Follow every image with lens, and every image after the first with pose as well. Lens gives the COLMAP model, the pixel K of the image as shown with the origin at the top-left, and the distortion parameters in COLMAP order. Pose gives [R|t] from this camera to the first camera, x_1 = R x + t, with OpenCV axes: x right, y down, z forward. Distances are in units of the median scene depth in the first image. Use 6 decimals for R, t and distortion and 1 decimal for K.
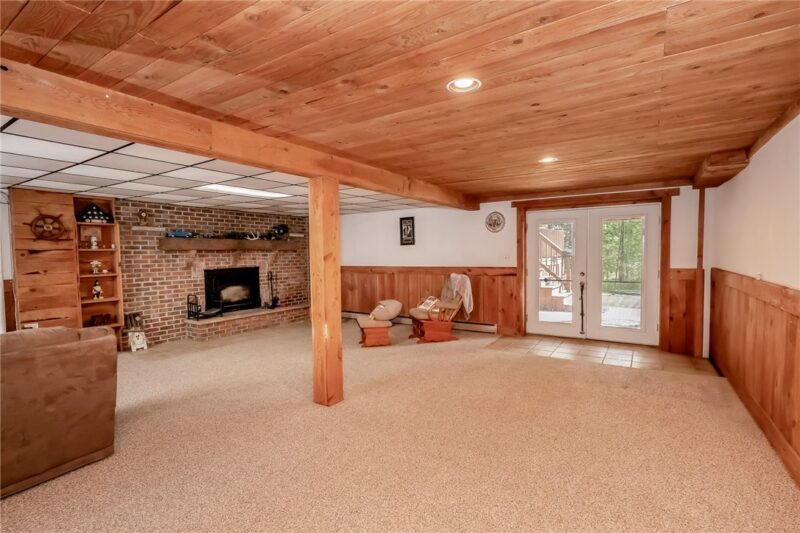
lens RADIAL K [[381.4, 0, 400.0], [0, 381.4, 266.5], [0, 0, 1]] dist [-0.000087, -0.000002]
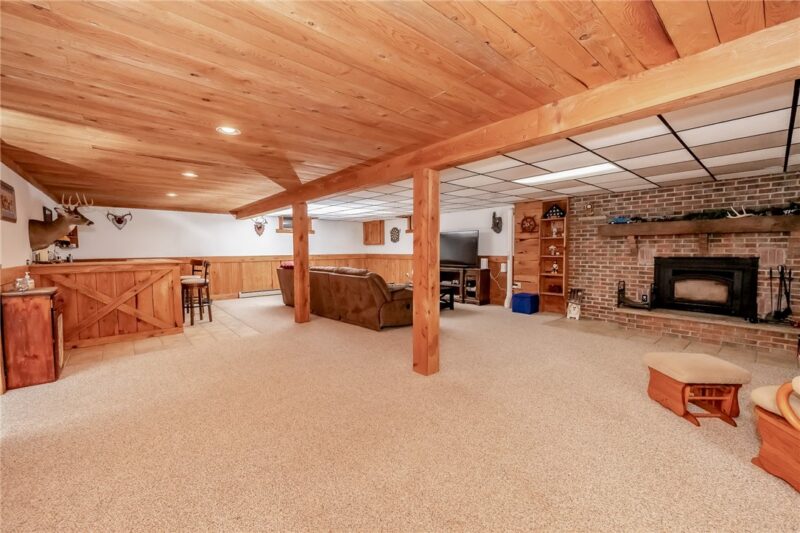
lens RADIAL K [[323.0, 0, 400.0], [0, 323.0, 266.5], [0, 0, 1]] dist [-0.000935, -0.000045]
pose [[-0.279978, 0.066717, -0.957685, 0.424100], [-0.024873, 0.996743, 0.076710, -0.013885], [0.959684, 0.045298, -0.277406, 0.688678]]
